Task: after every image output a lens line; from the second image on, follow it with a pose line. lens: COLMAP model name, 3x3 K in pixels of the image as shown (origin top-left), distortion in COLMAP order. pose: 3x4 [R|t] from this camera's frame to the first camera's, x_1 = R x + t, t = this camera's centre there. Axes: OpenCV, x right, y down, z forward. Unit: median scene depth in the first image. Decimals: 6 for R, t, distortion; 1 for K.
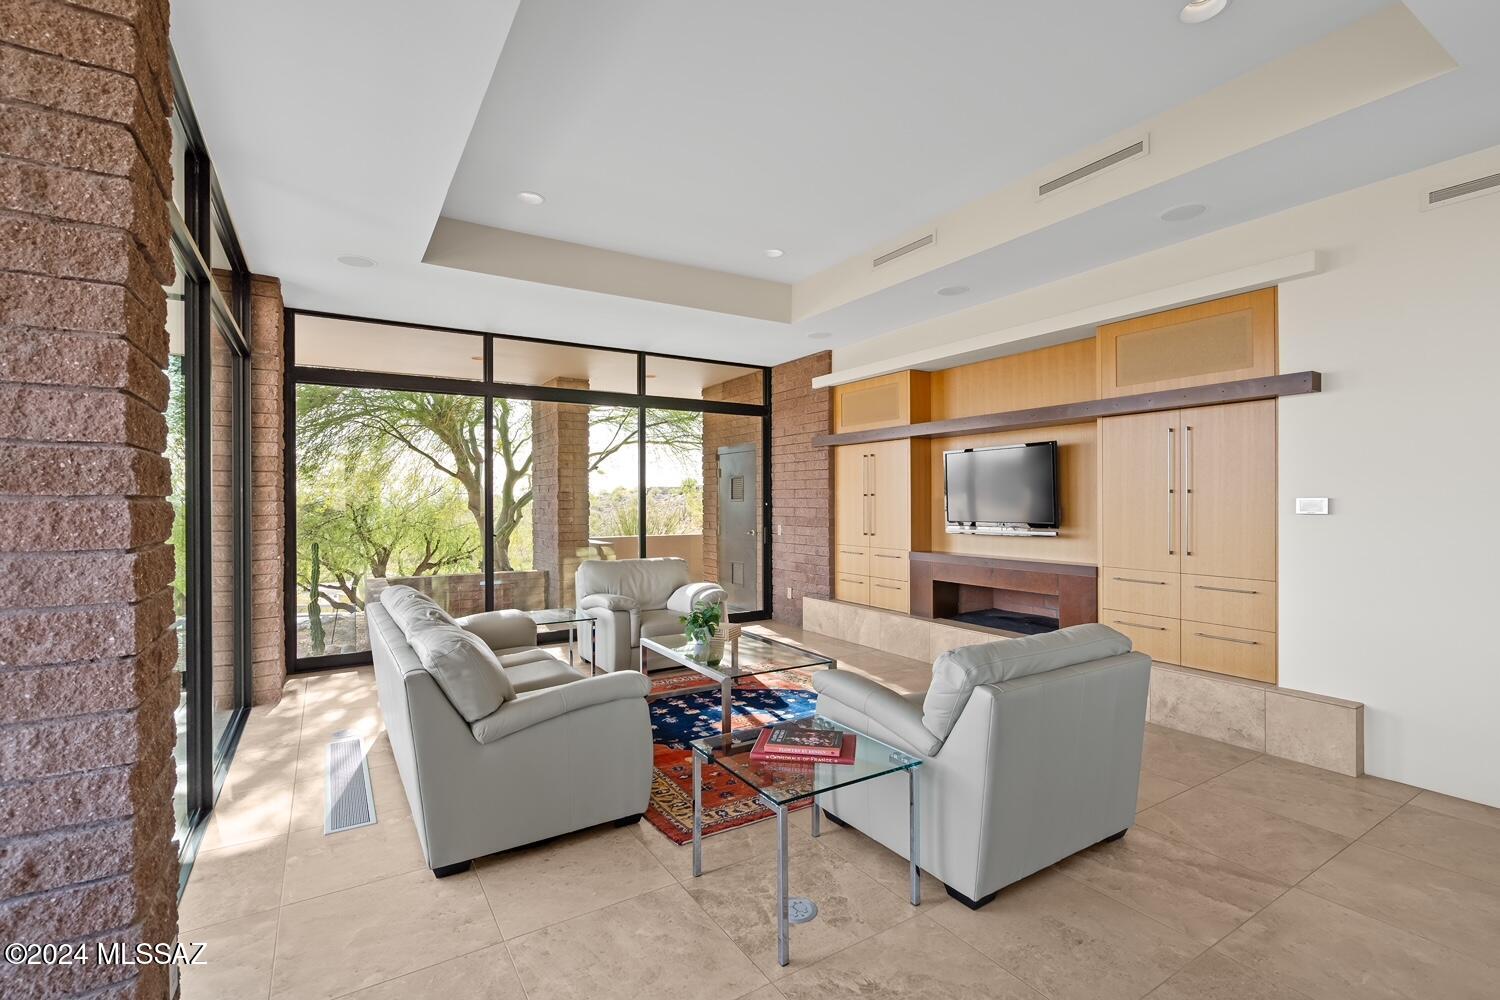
lens RADIAL K [[676.6, 0, 749.5], [0, 676.6, 501.3], [0, 0, 1]] dist [0.002216, -0.000021]
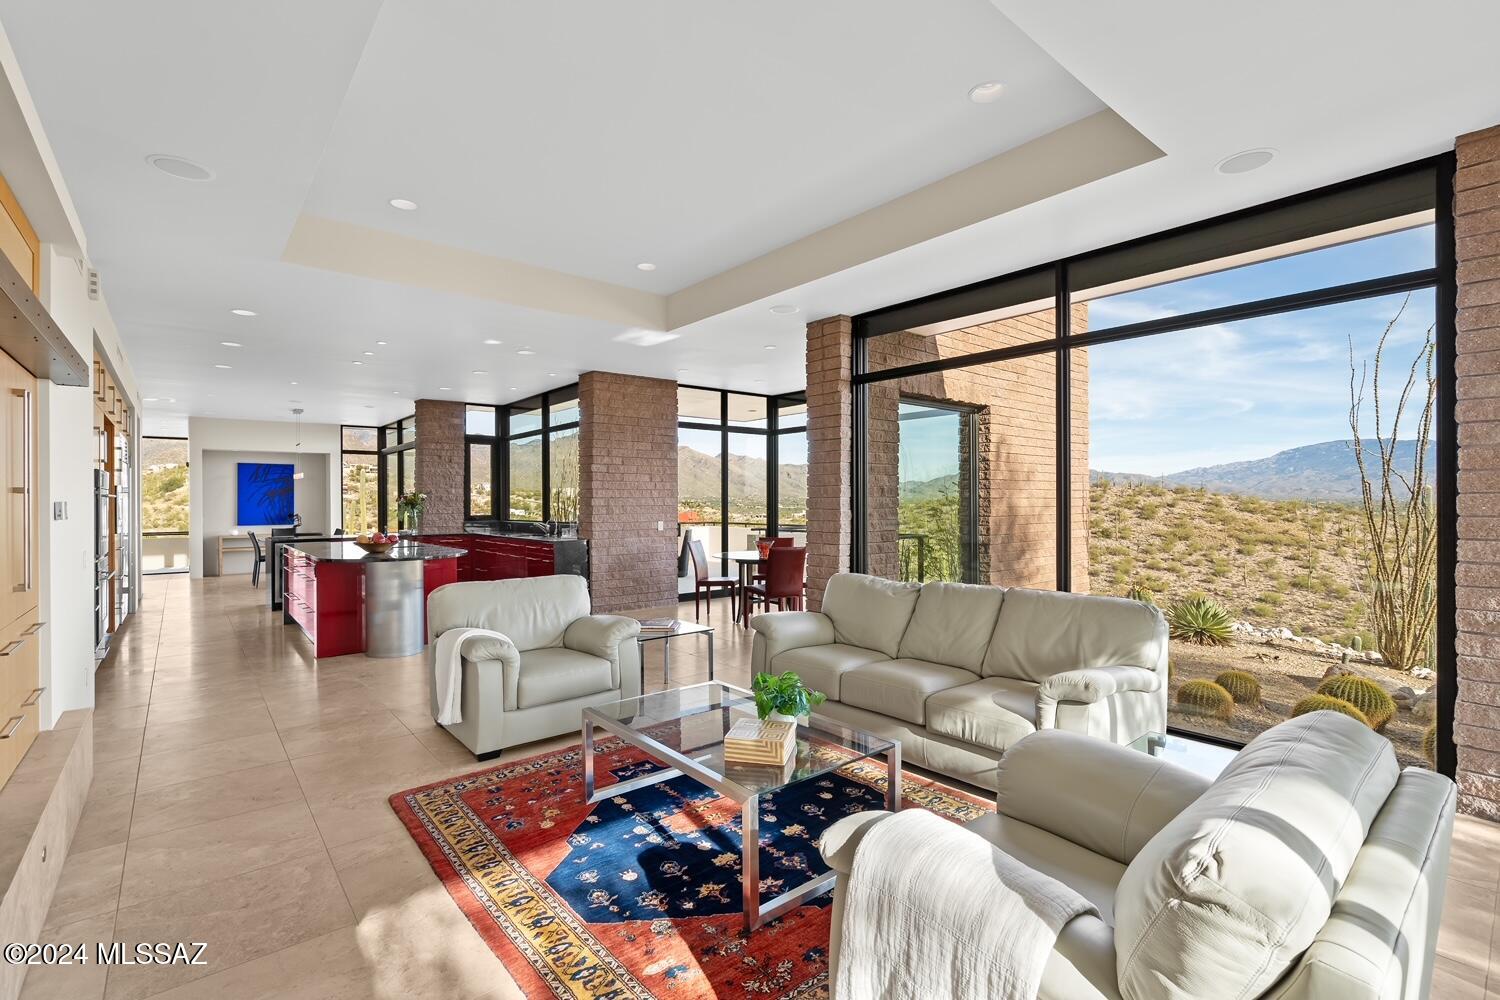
lens RADIAL K [[676.6, 0, 739.0], [0, 676.6, 502.4], [0, 0, 1]] dist [0.002216, -0.000021]
pose [[-0.992234, 0.006643, -0.124205, 0.041461], [0.006626, 0.999978, 0.000551, 0.003144], [0.124206, -0.000276, -0.992256, 1.561418]]
